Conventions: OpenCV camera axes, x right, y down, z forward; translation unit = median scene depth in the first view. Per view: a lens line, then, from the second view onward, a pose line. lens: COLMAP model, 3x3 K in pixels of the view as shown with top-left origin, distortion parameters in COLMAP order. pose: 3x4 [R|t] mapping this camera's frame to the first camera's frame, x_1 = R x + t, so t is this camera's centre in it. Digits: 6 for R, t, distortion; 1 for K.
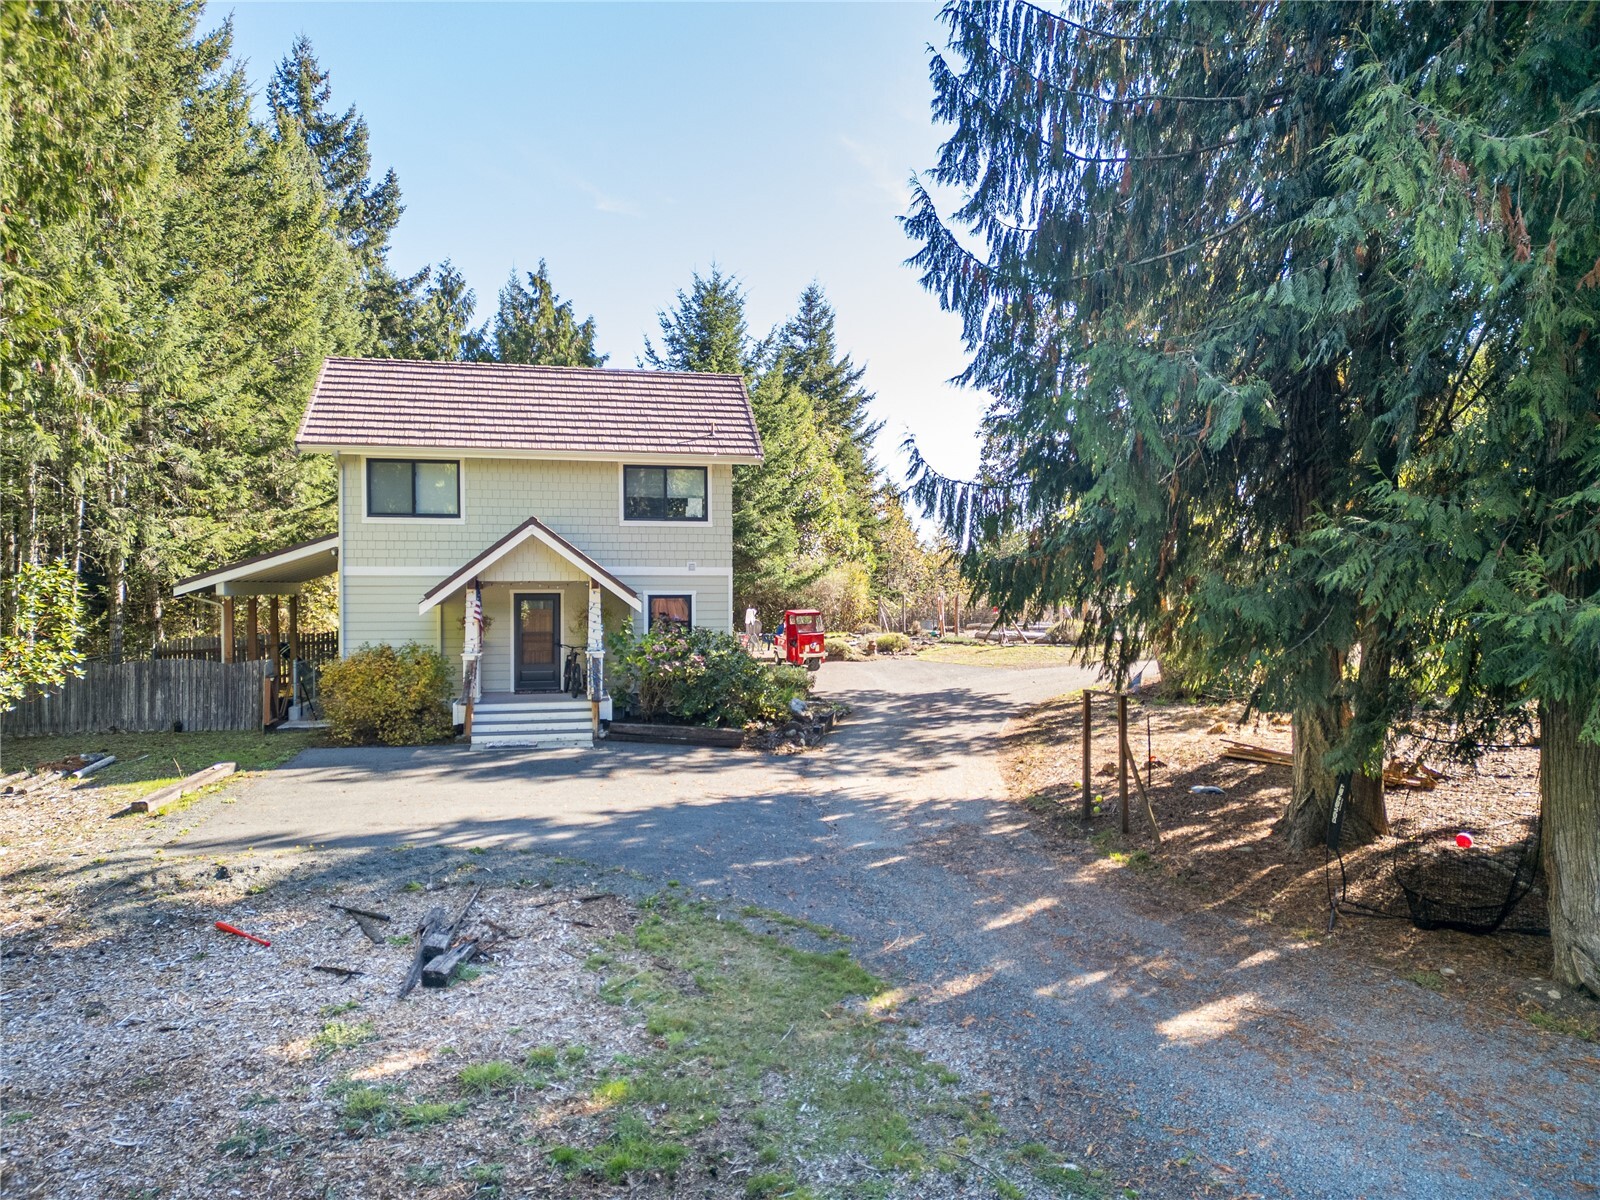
lens RADIAL K [[1110.0, 0, 809.5], [0, 1110.0, 609.6], [0, 0, 1]] dist [0.057052, -0.049921]
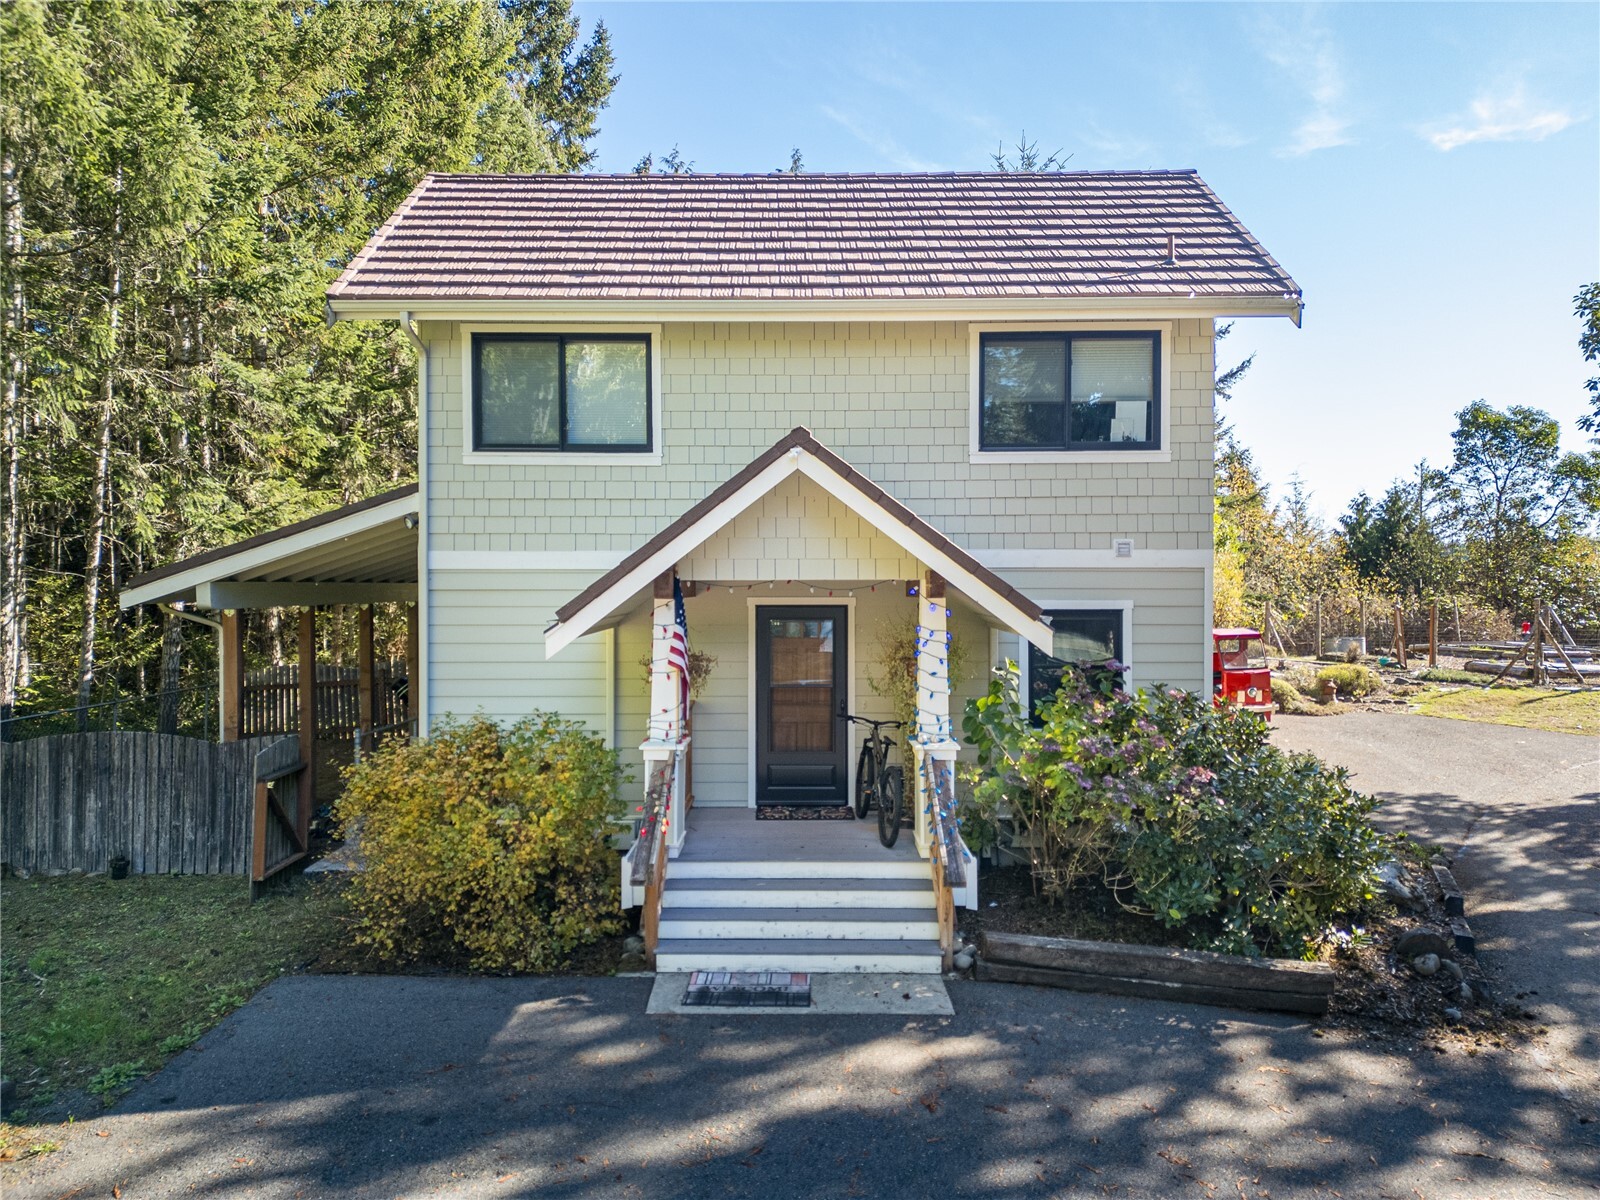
lens RADIAL K [[1110.0, 0, 788.9], [0, 1110.0, 607.1], [0, 0, 1]] dist [0.057052, -0.049921]
pose [[0.974023, 0.005054, -0.226393, -0.144630], [-0.005385, 0.999985, -0.000848, -0.013835], [0.226385, 0.002045, 0.974036, 0.544119]]
